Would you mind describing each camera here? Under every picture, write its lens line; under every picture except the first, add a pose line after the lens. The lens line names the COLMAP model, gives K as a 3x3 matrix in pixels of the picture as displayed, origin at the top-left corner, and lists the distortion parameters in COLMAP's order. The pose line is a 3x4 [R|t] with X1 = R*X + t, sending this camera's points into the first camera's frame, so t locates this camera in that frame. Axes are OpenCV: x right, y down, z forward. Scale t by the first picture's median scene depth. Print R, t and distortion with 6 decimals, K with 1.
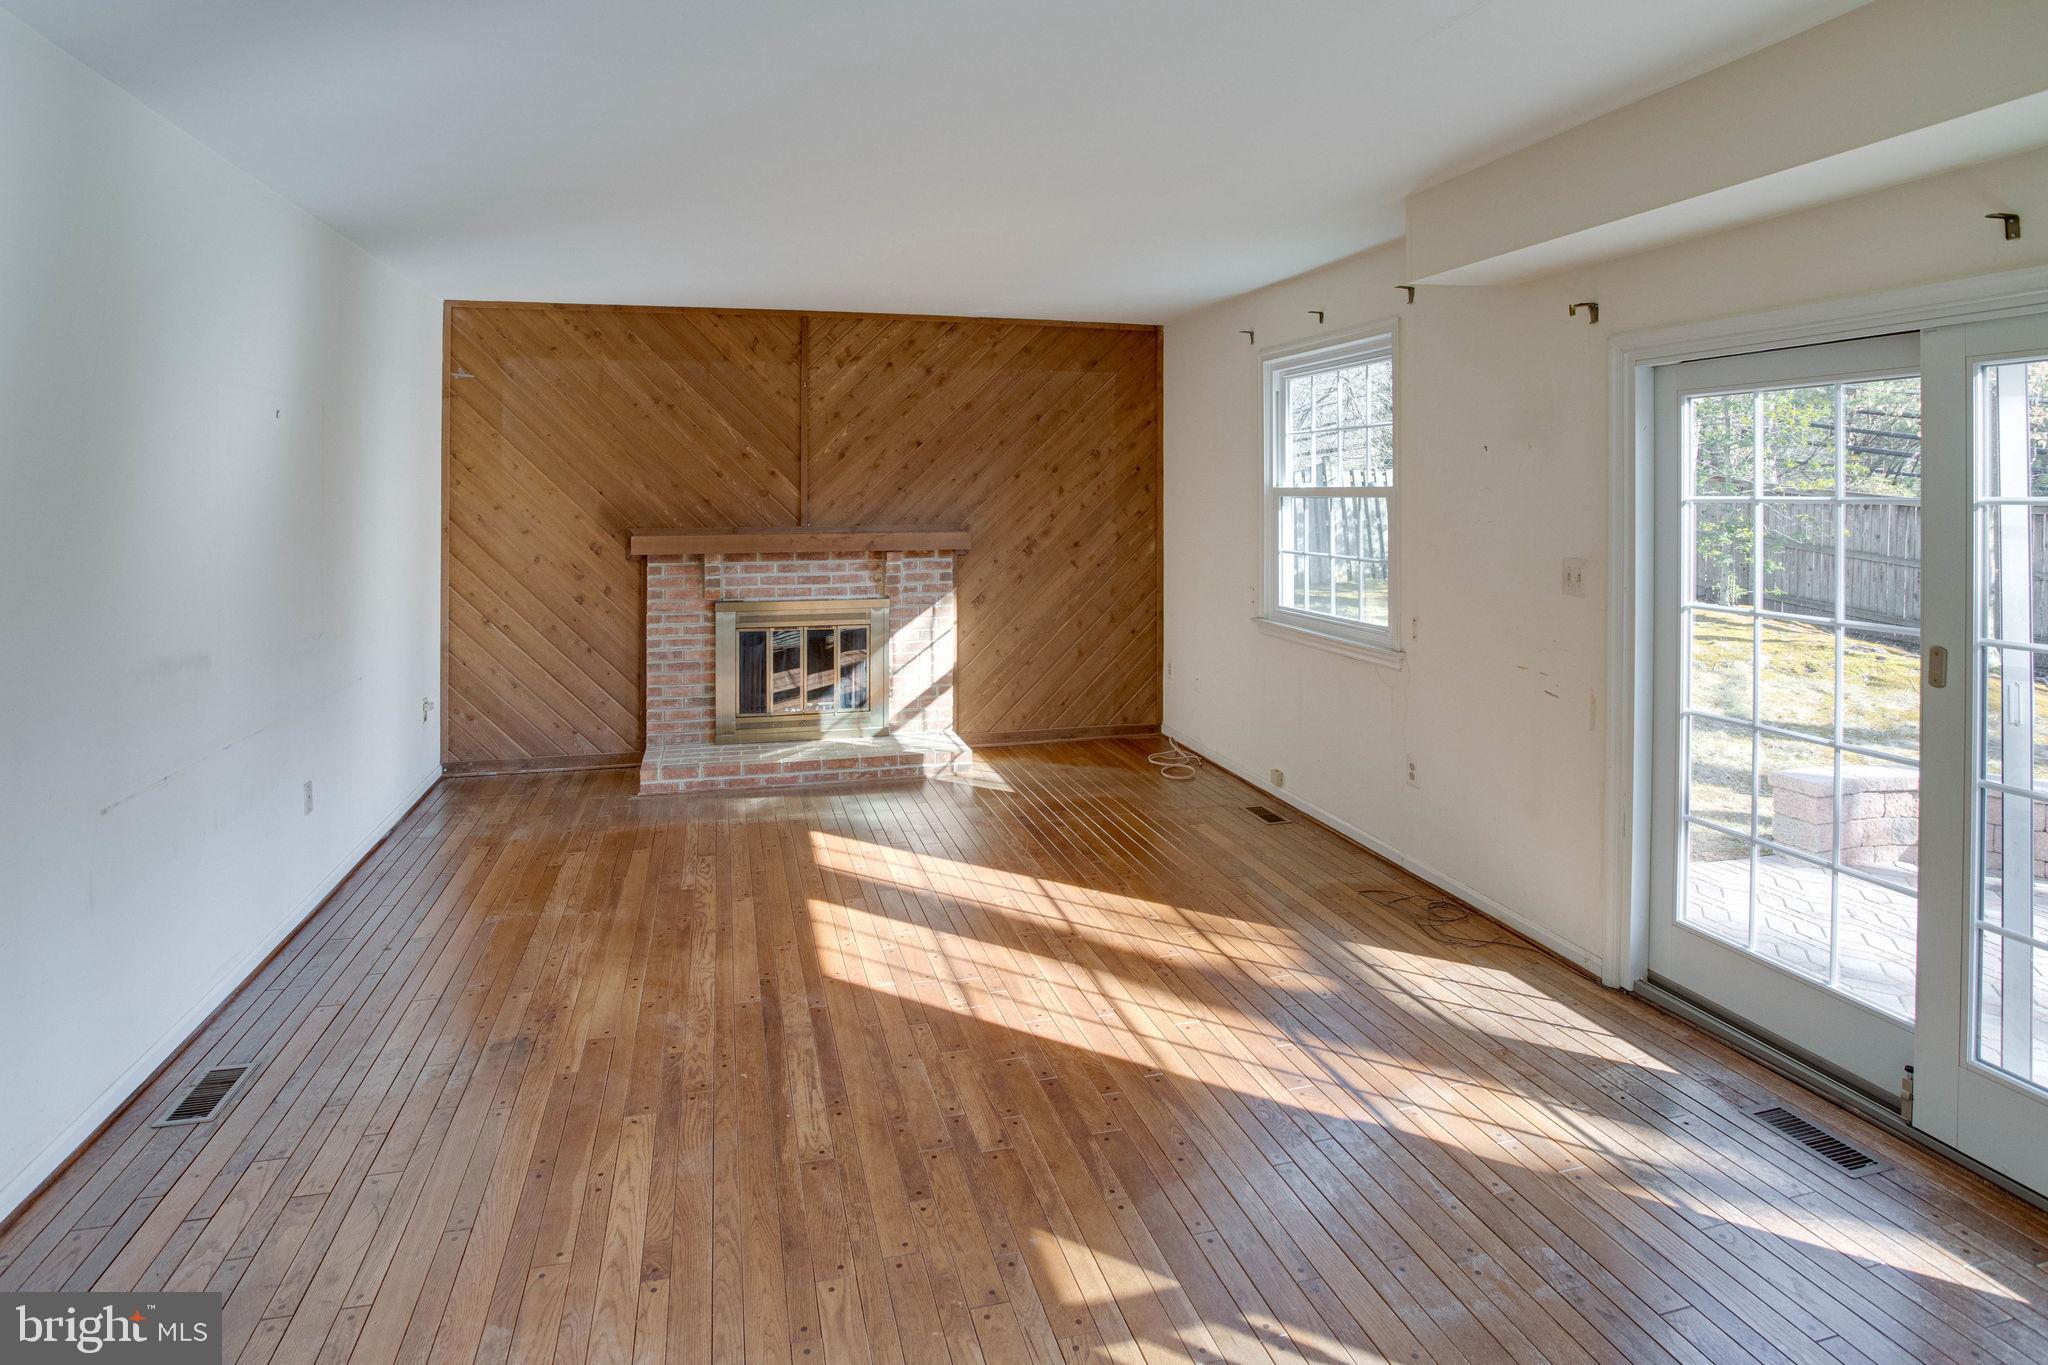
lens RADIAL K [[1082.5, 0, 1022.5], [0, 1082.5, 524.7], [0, 0, 1]] dist [-0.072483, 0.034127]
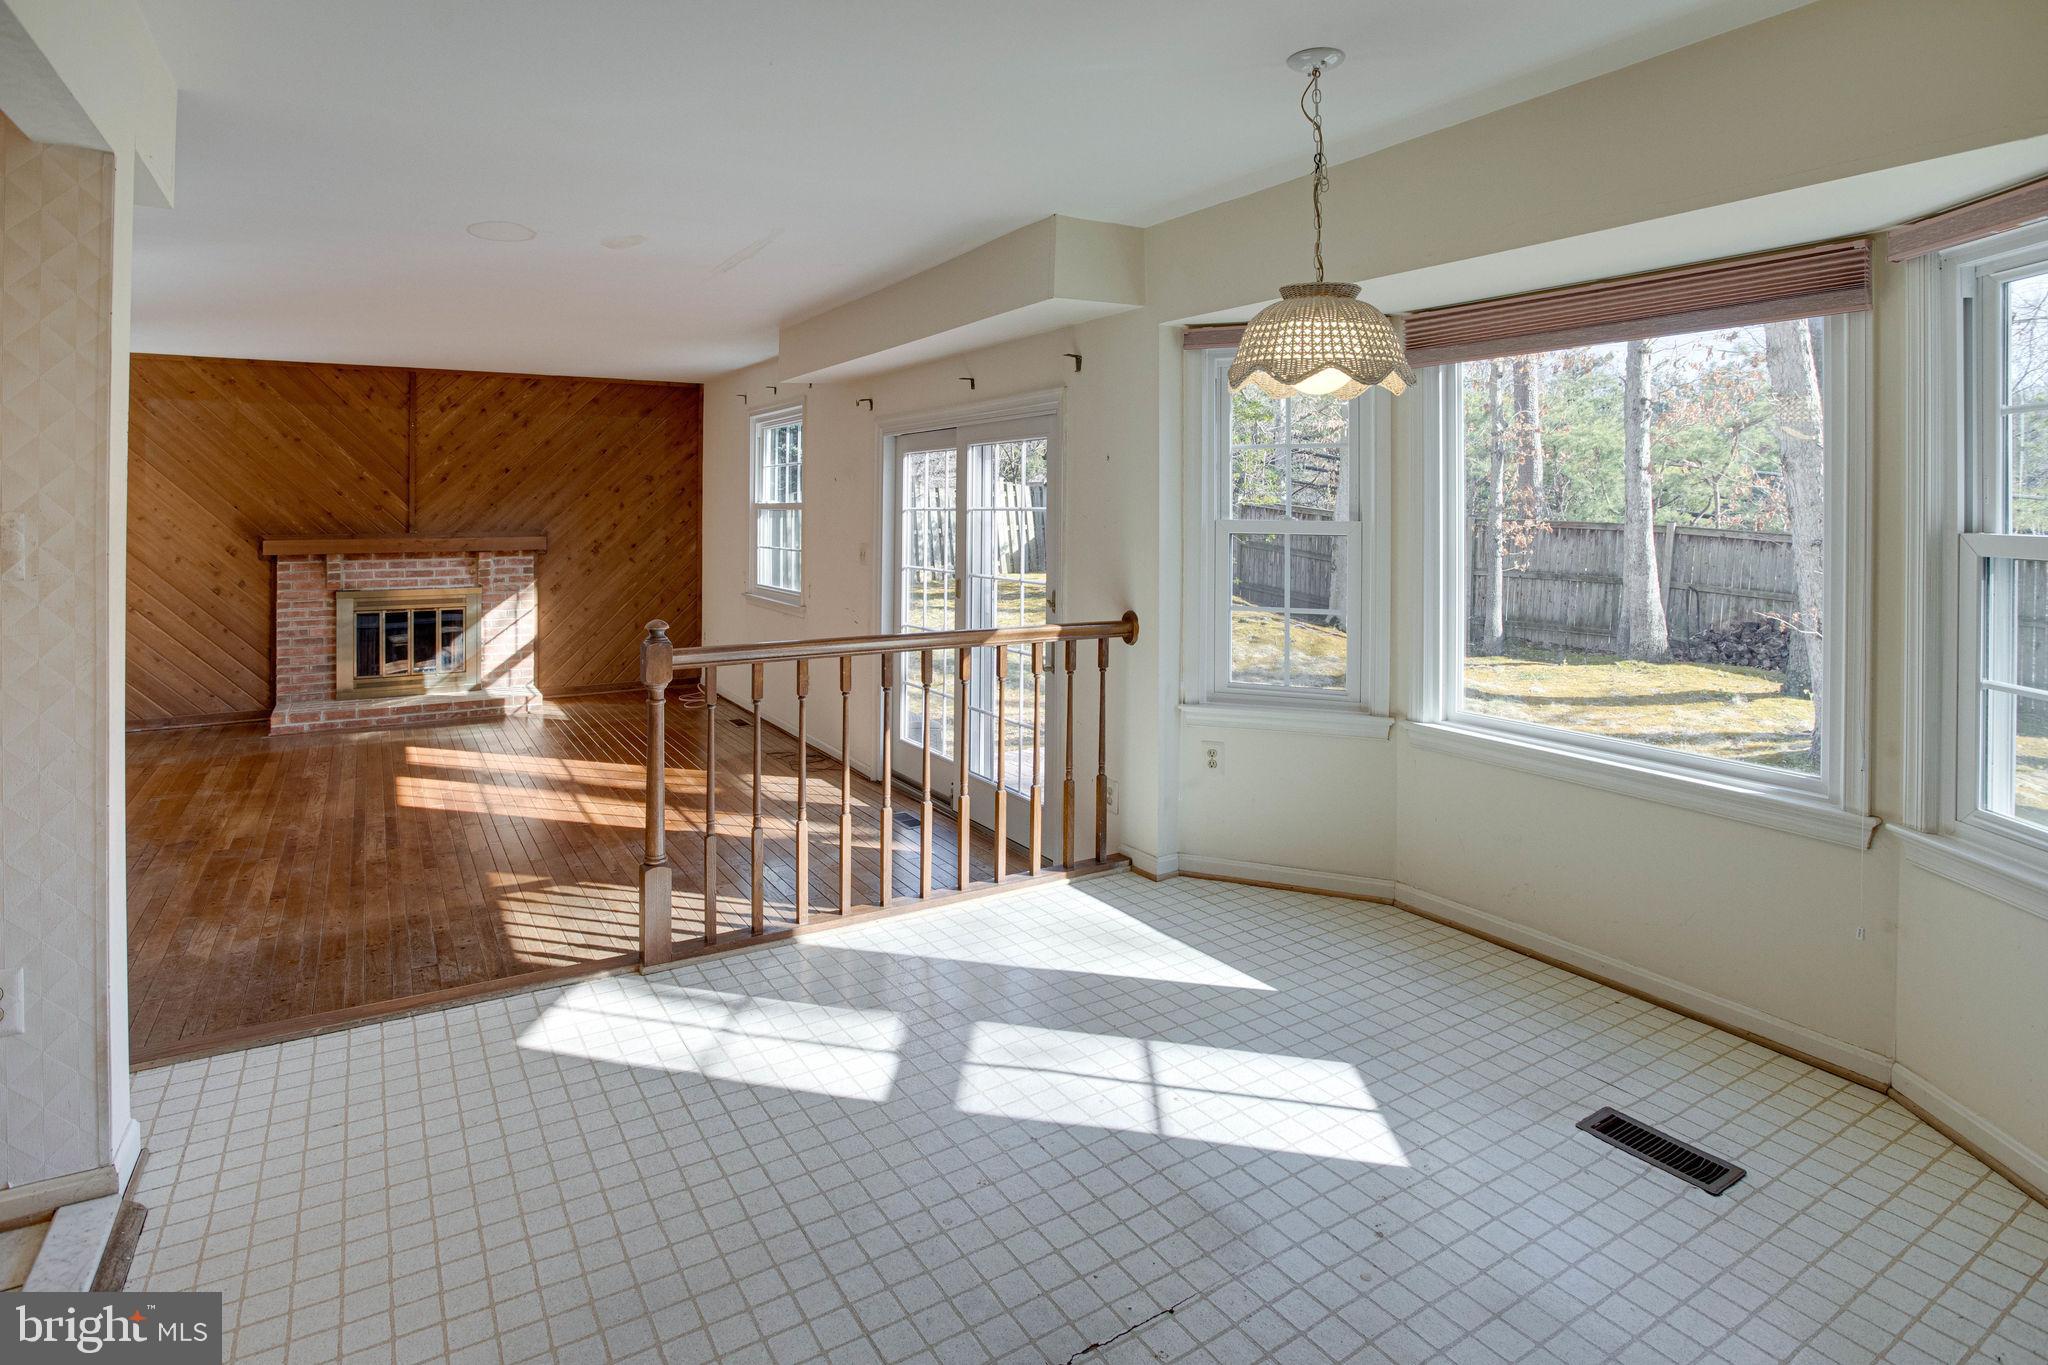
lens RADIAL K [[1082.5, 0, 1022.5], [0, 1082.5, 524.7], [0, 0, 1]] dist [-0.072483, 0.034127]
pose [[0.961297, -0.003948, 0.275485, 0.158979], [0.007973, 0.999877, -0.013493, 0.015047], [-0.275398, 0.015167, 0.961211, -0.451076]]
